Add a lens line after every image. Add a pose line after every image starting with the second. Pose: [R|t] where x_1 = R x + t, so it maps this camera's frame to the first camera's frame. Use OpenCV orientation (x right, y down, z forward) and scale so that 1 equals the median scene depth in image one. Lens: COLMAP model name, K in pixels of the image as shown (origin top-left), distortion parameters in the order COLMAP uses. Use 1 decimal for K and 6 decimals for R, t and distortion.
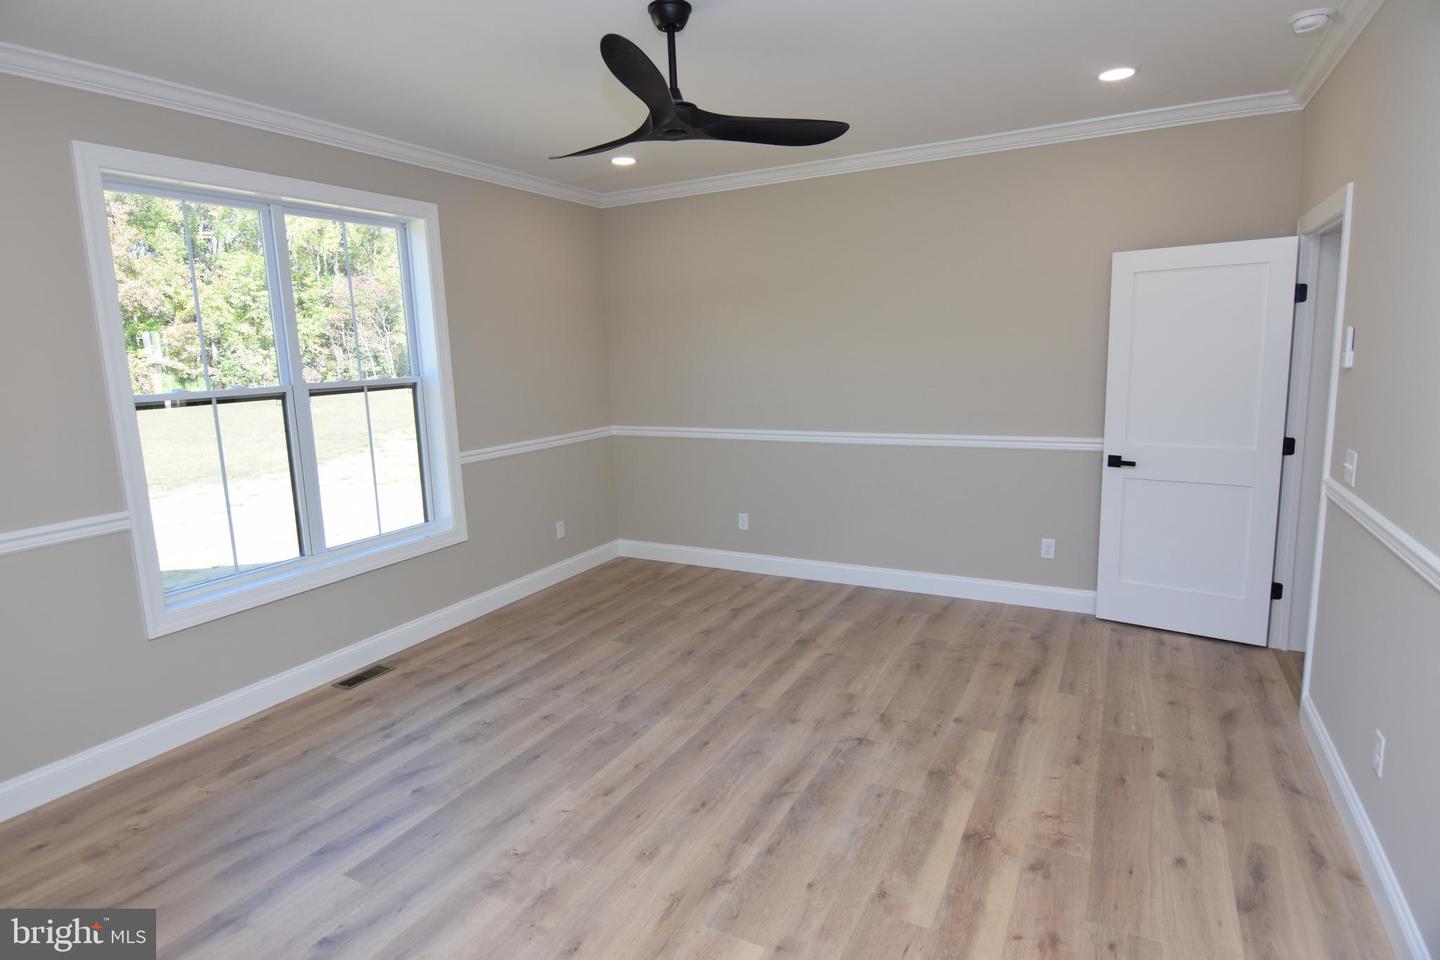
lens RADIAL K [[763.0, 0, 715.2], [0, 763.0, 469.9], [0, 0, 1]] dist [0.005933, -0.020540]
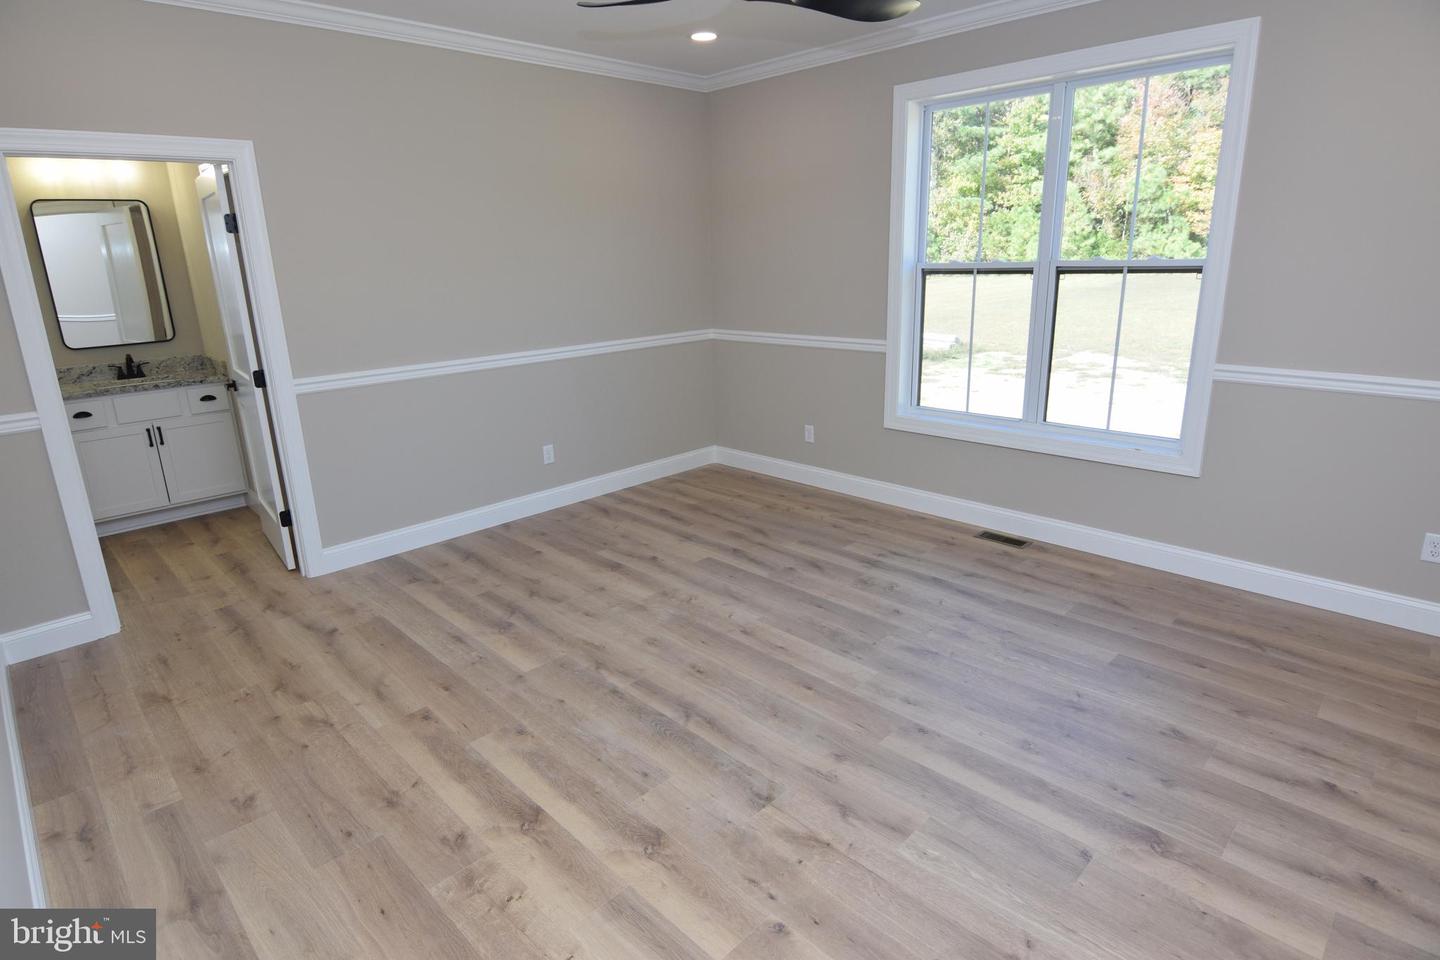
lens RADIAL K [[763.0, 0, 715.2], [0, 763.0, 469.9], [0, 0, 1]] dist [0.005933, -0.020540]
pose [[-0.290943, 0.299439, -0.908674, 0.751621], [-0.115615, 0.931796, 0.344077, -0.180389], [0.949729, 0.205163, -0.236480, 1.029791]]
